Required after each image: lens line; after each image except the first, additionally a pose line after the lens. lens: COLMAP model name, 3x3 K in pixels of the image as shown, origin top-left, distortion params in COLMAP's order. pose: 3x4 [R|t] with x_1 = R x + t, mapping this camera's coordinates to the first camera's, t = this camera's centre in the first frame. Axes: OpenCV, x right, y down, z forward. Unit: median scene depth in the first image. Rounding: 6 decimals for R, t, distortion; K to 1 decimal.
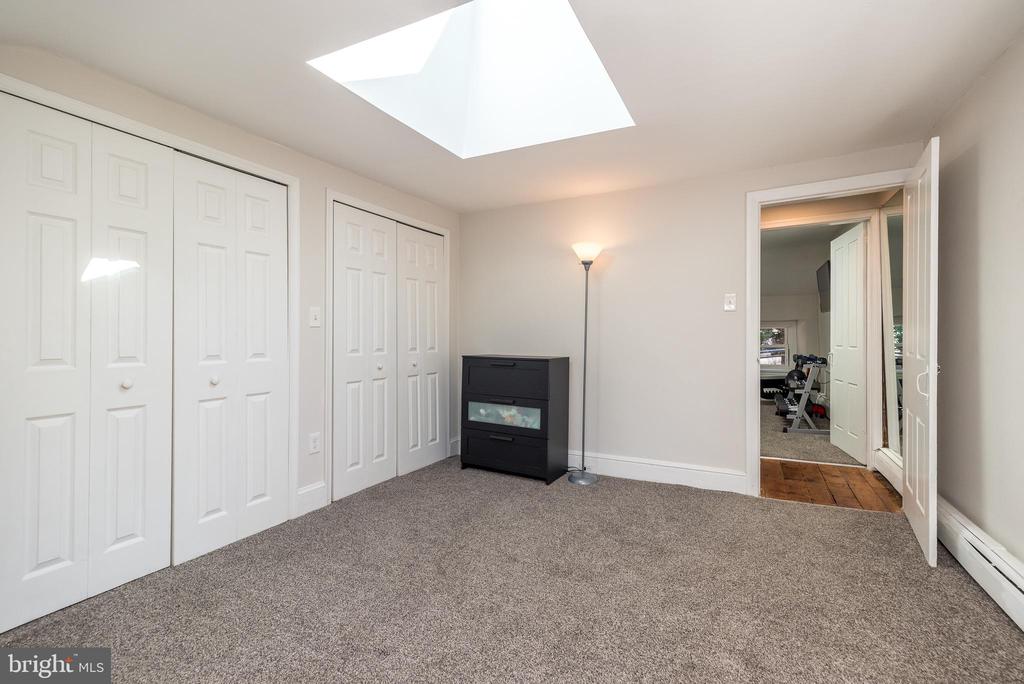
lens RADIAL K [[449.4, 0, 508.7], [0, 449.4, 334.6], [0, 0, 1]] dist [0.000351, 0.000188]
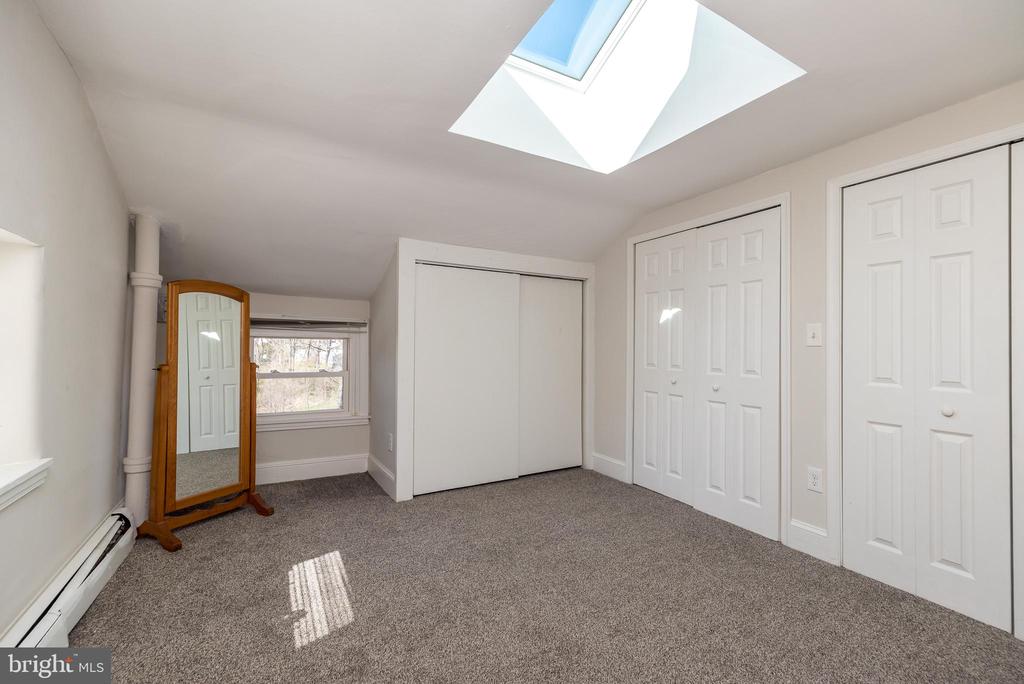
lens RADIAL K [[449.4, 0, 508.7], [0, 449.4, 334.6], [0, 0, 1]] dist [0.000351, 0.000188]
pose [[-0.552639, -0.037496, -0.832577, 0.645664], [-0.025197, 0.999282, -0.028278, 0.000539], [0.833040, 0.005351, -0.553187, 1.008467]]
